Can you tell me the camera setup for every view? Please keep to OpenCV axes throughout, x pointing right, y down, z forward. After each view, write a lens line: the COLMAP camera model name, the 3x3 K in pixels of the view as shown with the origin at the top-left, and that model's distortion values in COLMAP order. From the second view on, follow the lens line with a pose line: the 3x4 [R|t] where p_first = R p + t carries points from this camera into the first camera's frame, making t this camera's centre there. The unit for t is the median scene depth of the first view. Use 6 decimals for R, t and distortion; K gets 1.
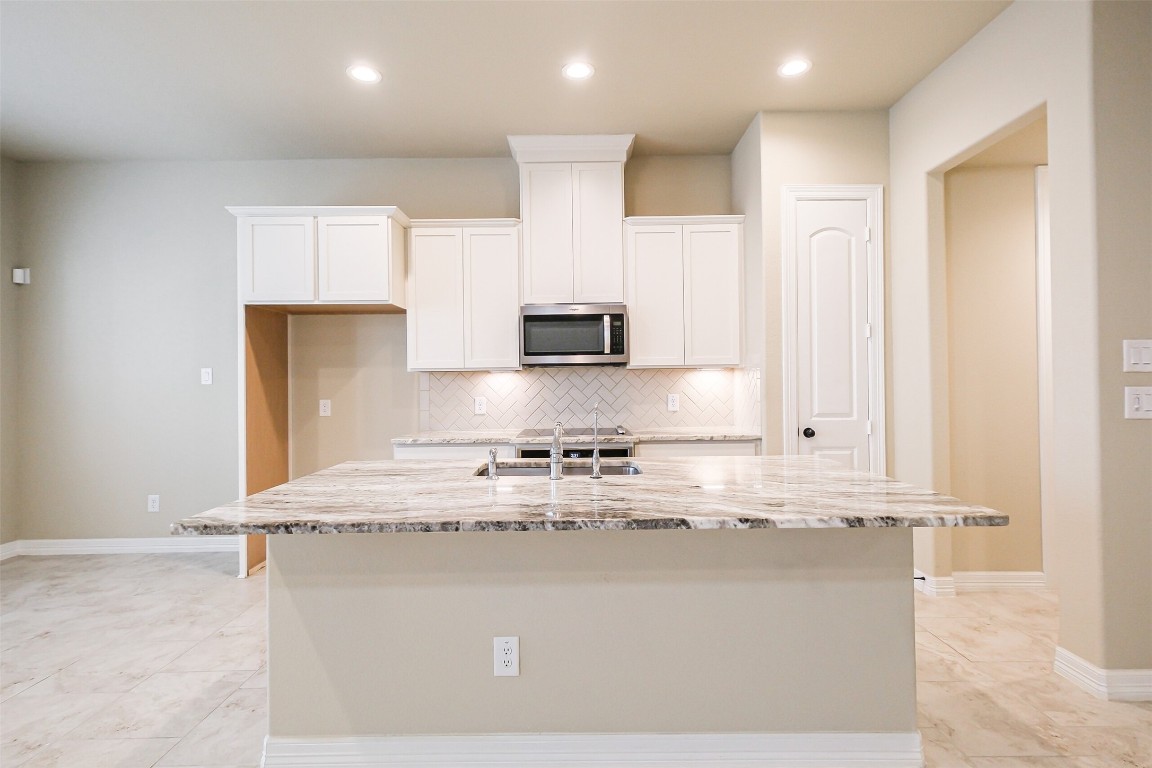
lens RADIAL K [[526.1, 0, 553.1], [0, 526.1, 380.2], [0, 0, 1]] dist [0.009038, -0.001225]
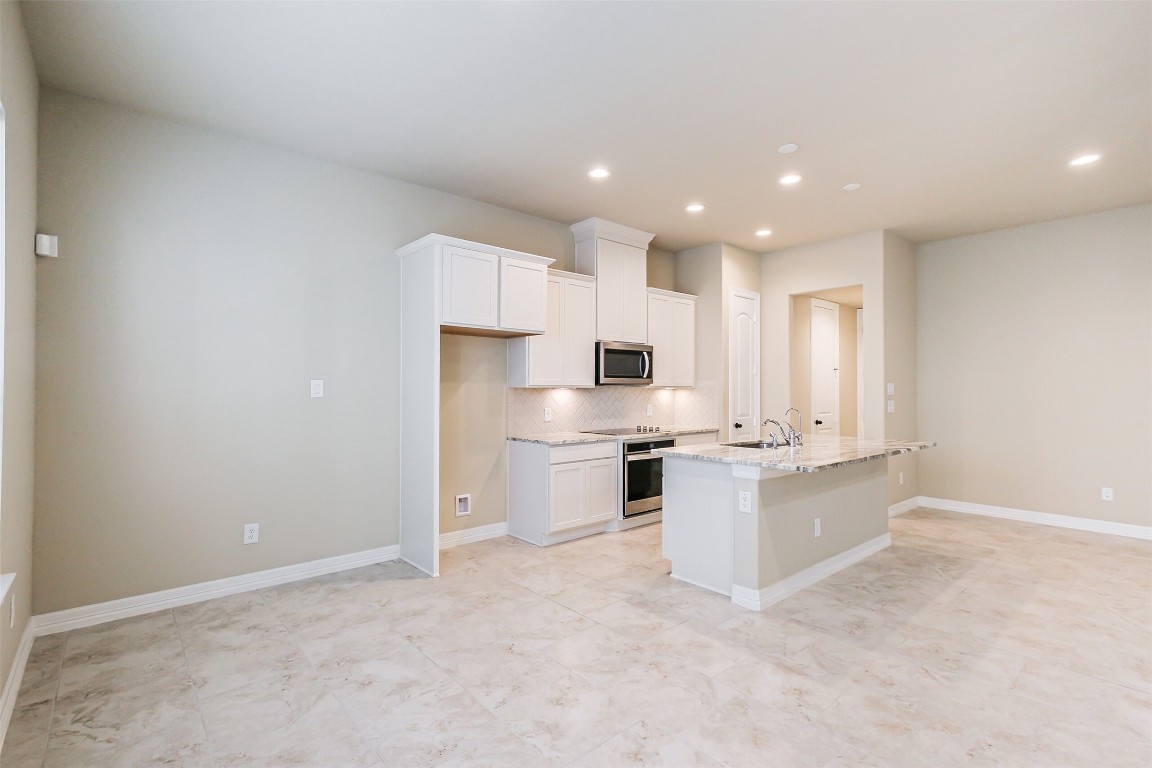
lens RADIAL K [[526.1, 0, 556.9], [0, 526.1, 385.9], [0, 0, 1]] dist [0.009038, -0.001225]
pose [[0.769852, 0.016595, 0.638007, -1.102238], [-0.012582, 0.999862, -0.010825, -0.008407], [-0.638099, 0.000306, 0.769954, 0.009684]]
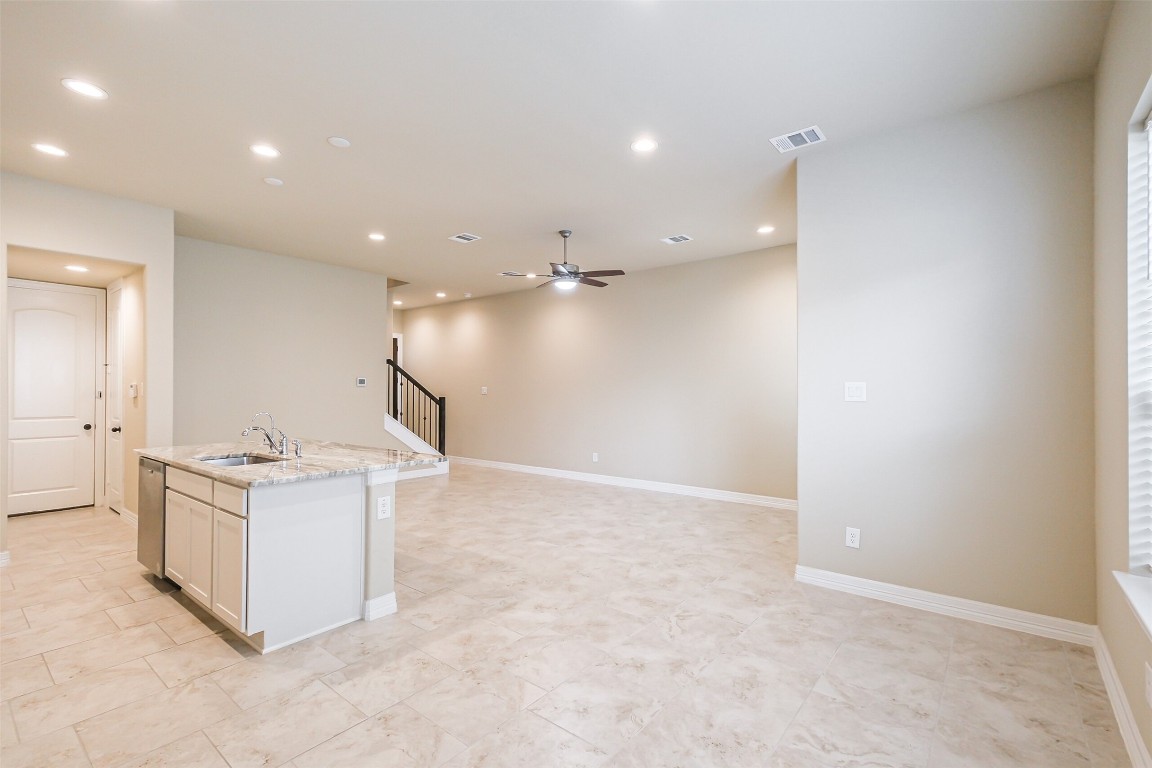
lens RADIAL K [[526.1, 0, 586.7], [0, 526.1, 386.9], [0, 0, 1]] dist [0.009038, -0.001225]
pose [[-0.787049, 0.010721, 0.616797, -1.084365], [0.002951, 0.999903, -0.013615, -0.012307], [-0.616883, -0.008896, -0.787005, 0.996353]]
